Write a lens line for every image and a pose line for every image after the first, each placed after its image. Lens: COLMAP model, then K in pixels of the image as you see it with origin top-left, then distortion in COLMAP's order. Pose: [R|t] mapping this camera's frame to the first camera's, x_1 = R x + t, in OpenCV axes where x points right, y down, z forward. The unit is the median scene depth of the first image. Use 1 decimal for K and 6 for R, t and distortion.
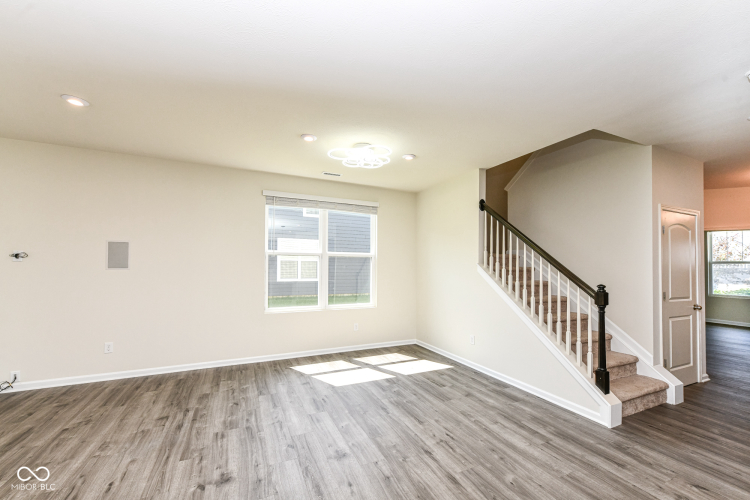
lens RADIAL K [[298.0, 0, 380.3], [0, 298.0, 262.1], [0, 0, 1]] dist [0.001935, 0.000127]
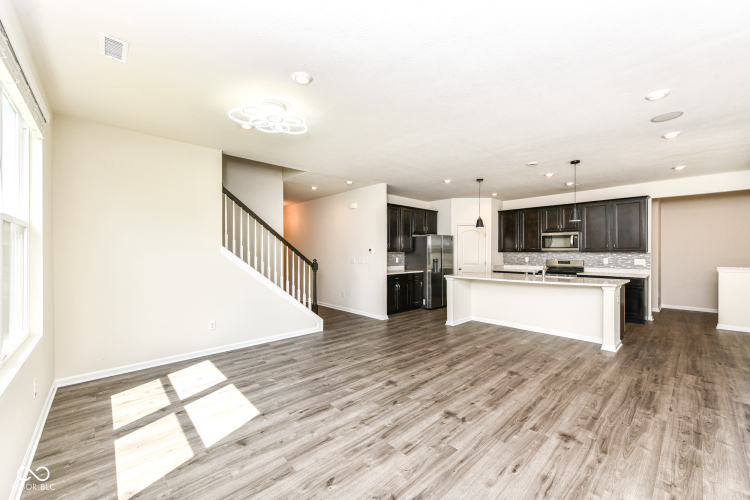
lens RADIAL K [[300.5, 0, 376.8], [0, 300.5, 253.8], [0, 0, 1]] dist [0.001126, -0.000012]
pose [[-0.298209, -0.013538, 0.954405, -0.991162], [-0.016712, 0.999820, 0.008960, 0.015995], [-0.954354, -0.013278, -0.298381, 1.011635]]
